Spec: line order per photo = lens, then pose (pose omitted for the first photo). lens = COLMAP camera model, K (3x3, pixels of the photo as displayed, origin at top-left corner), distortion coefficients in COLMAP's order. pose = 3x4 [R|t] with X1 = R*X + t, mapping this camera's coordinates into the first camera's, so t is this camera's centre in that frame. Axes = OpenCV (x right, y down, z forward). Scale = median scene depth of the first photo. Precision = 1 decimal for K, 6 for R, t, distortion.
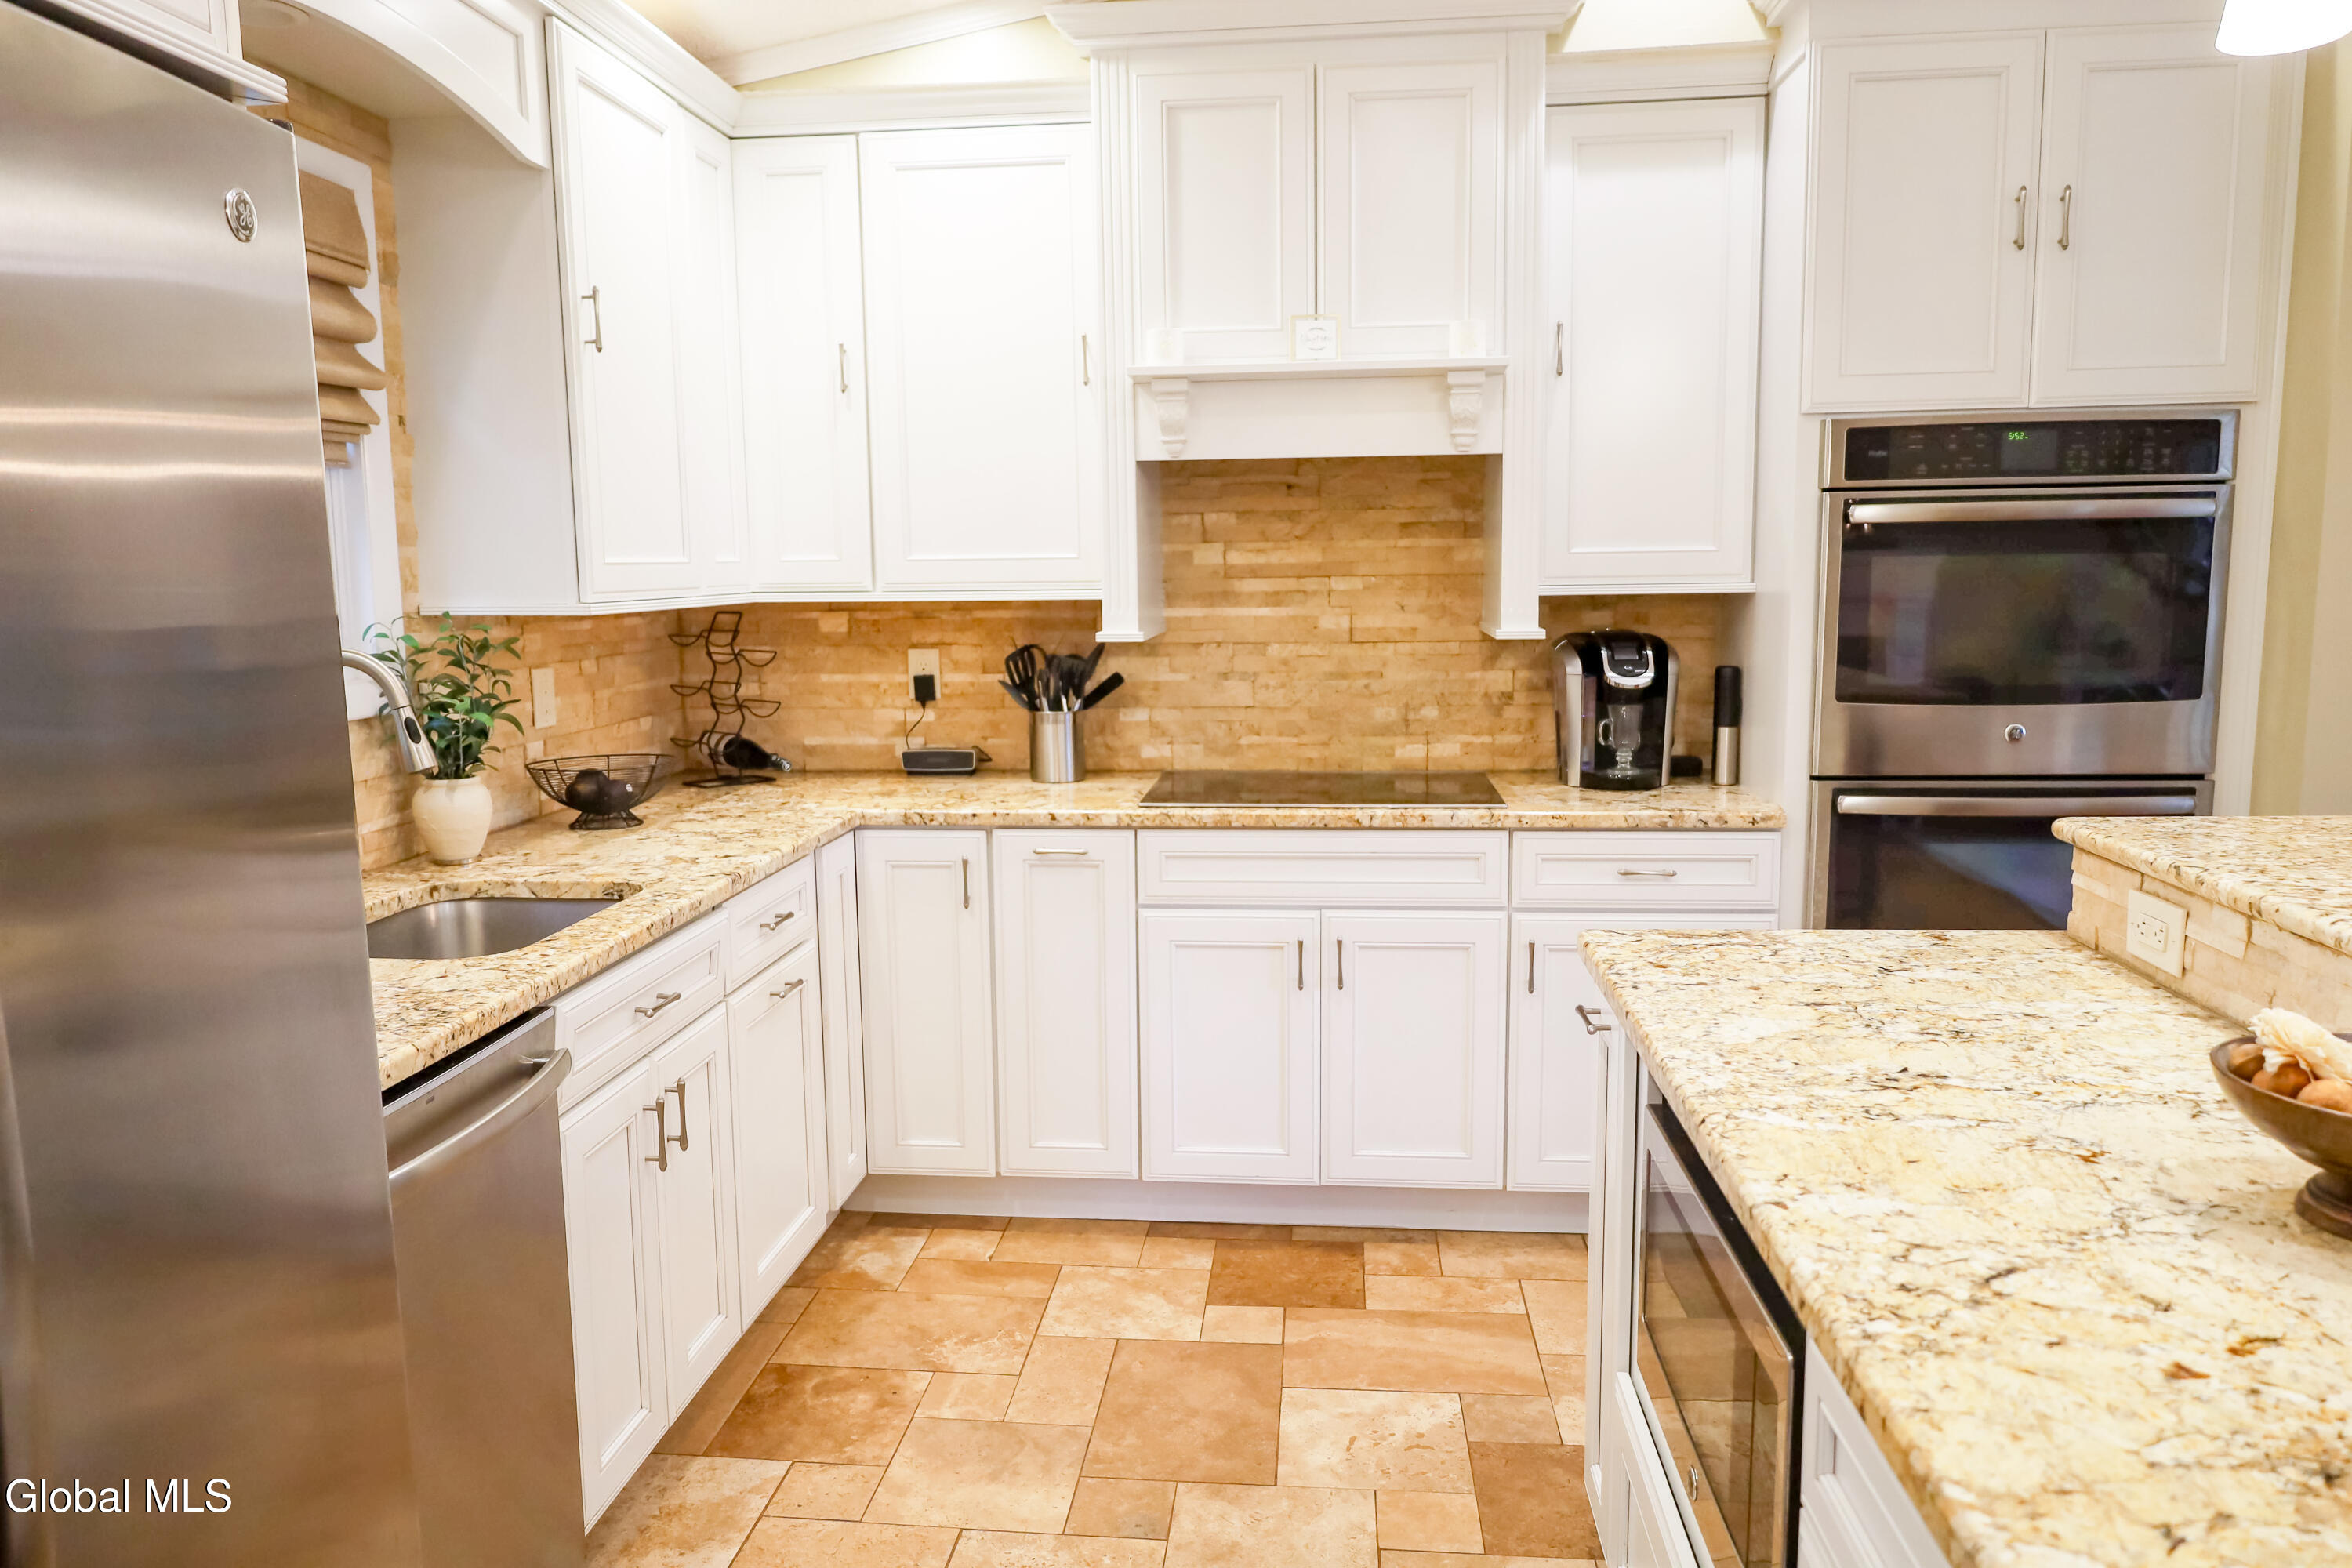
lens RADIAL K [[1627.8, 0, 1169.1], [0, 1627.8, 769.4], [0, 0, 1]] dist [0.011571, -0.010249]
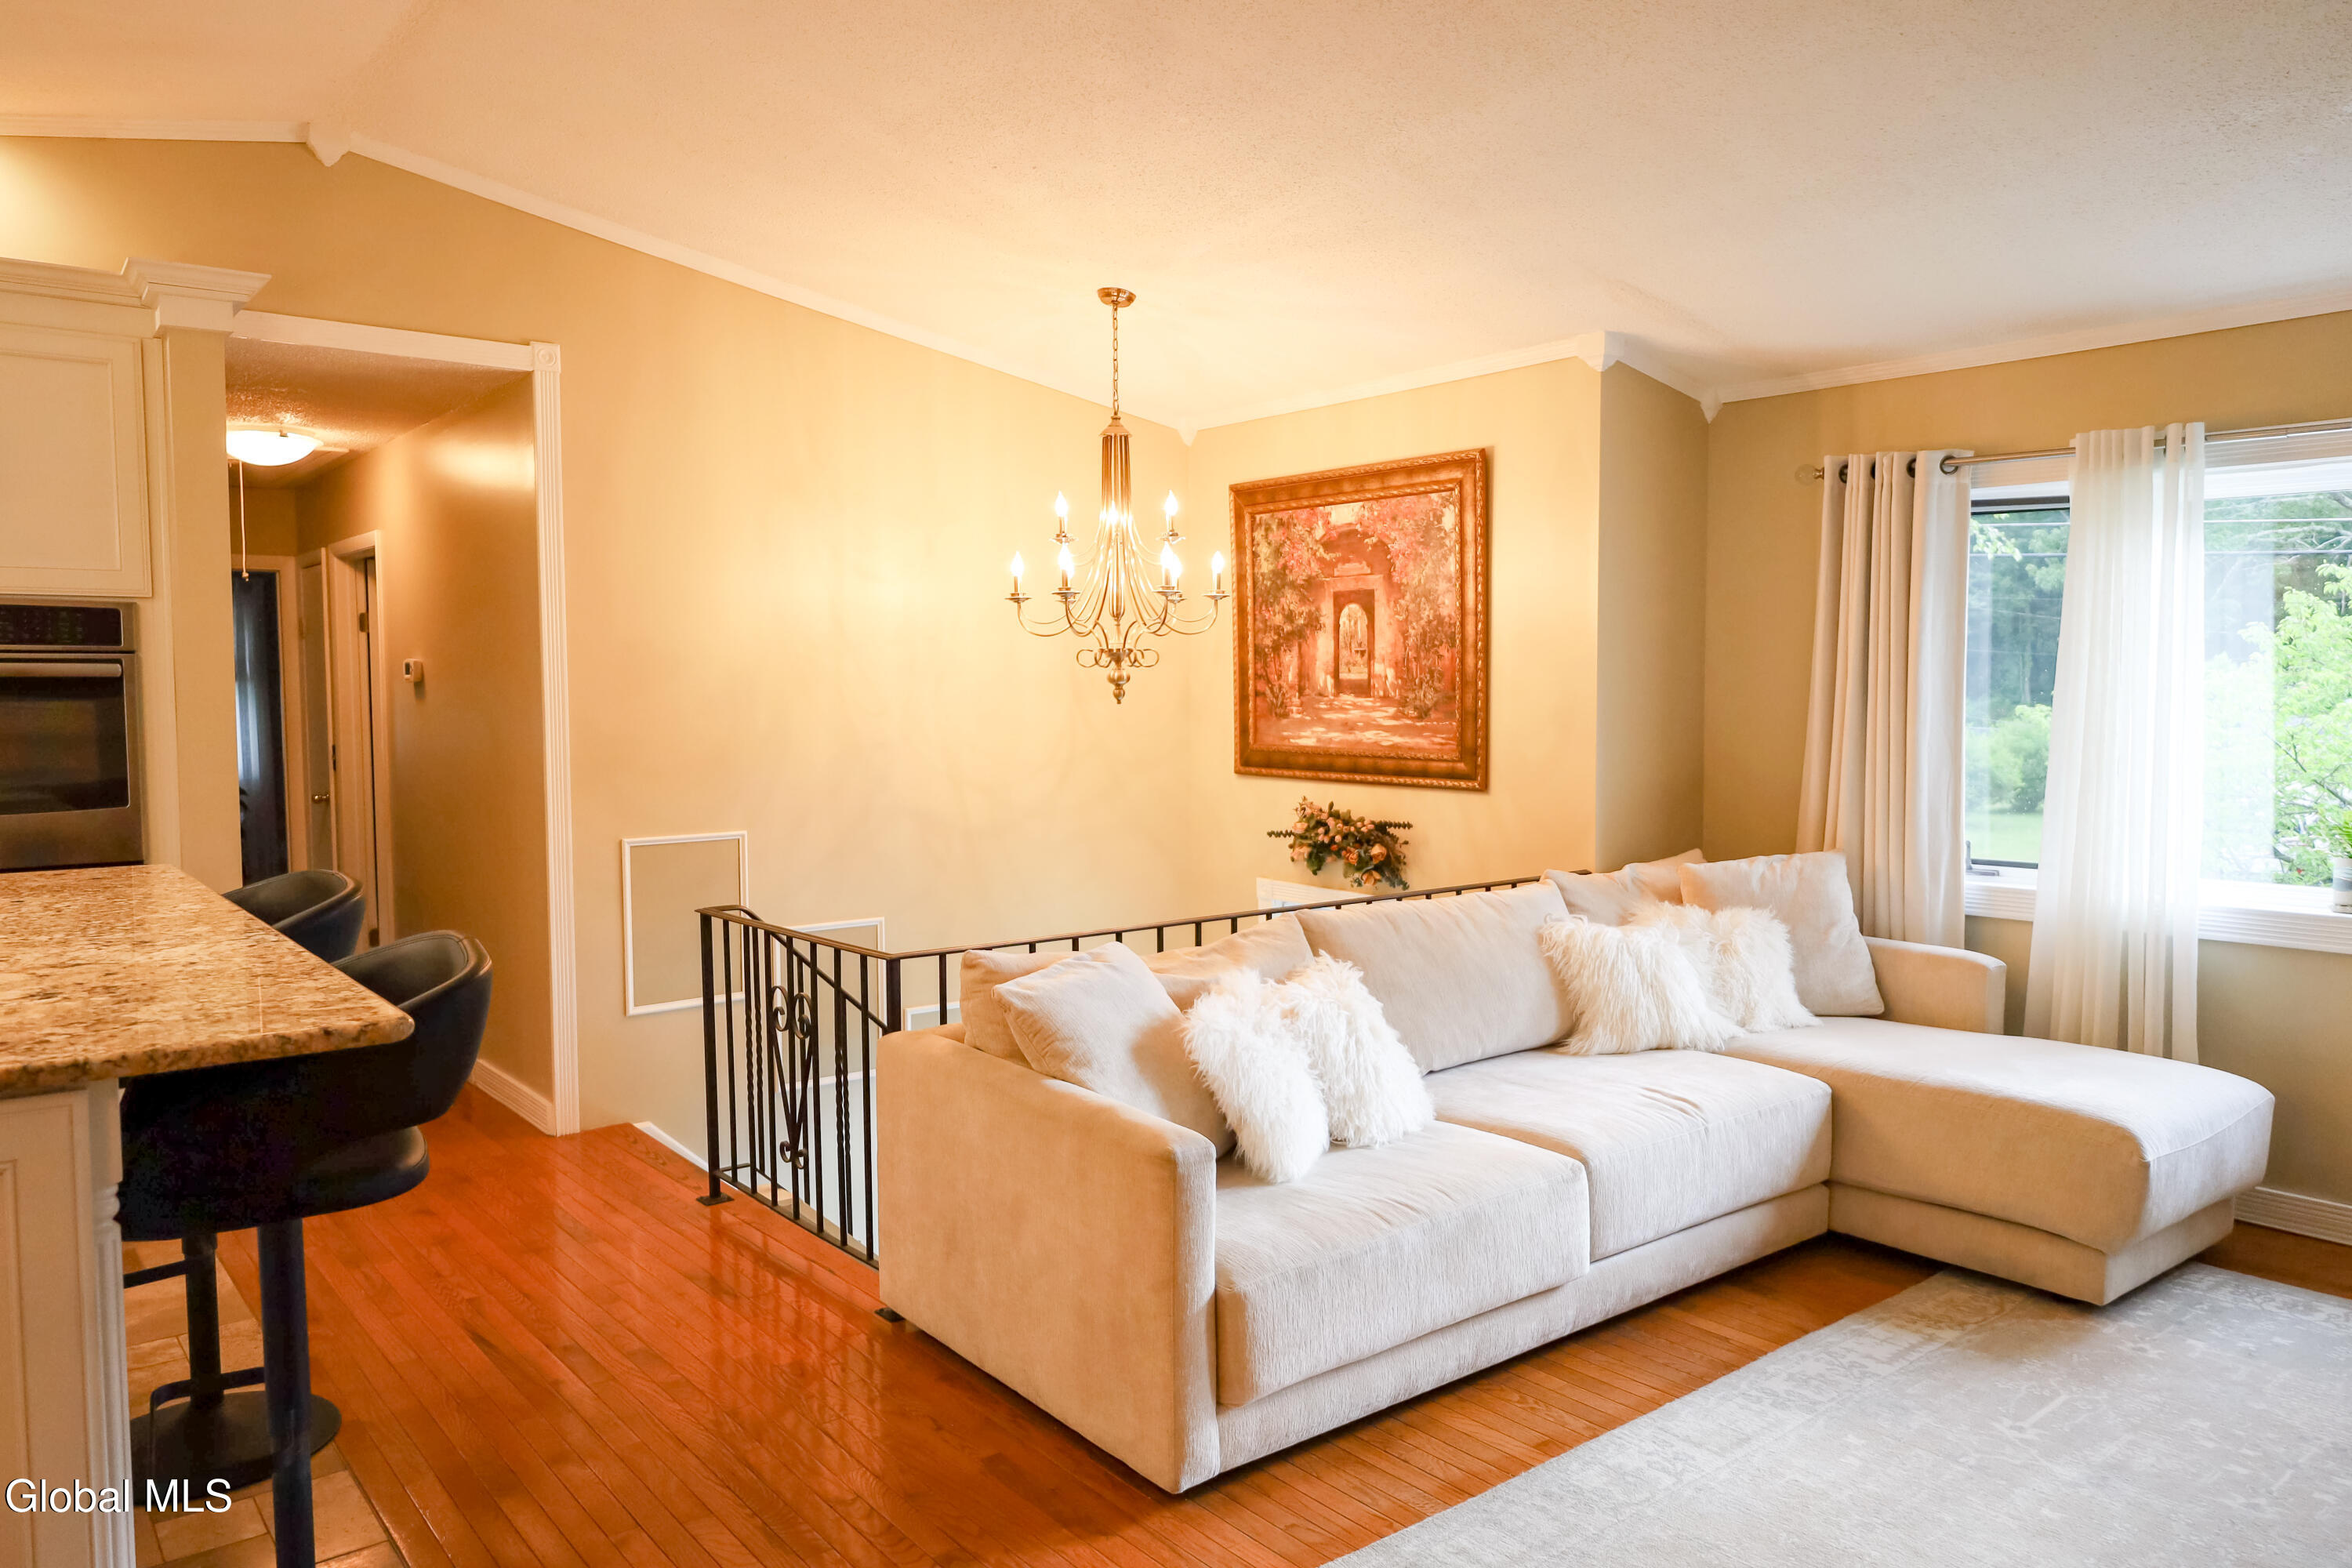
lens RADIAL K [[1627.8, 0, 1176.5], [0, 1627.8, 783.5], [0, 0, 1]] dist [0.011571, -0.010249]
pose [[0.713445, -0.030249, 0.700058, 0.295401], [0.083207, 0.995656, -0.041778, 0.076575], [-0.695753, 0.088056, 0.712863, -0.654477]]
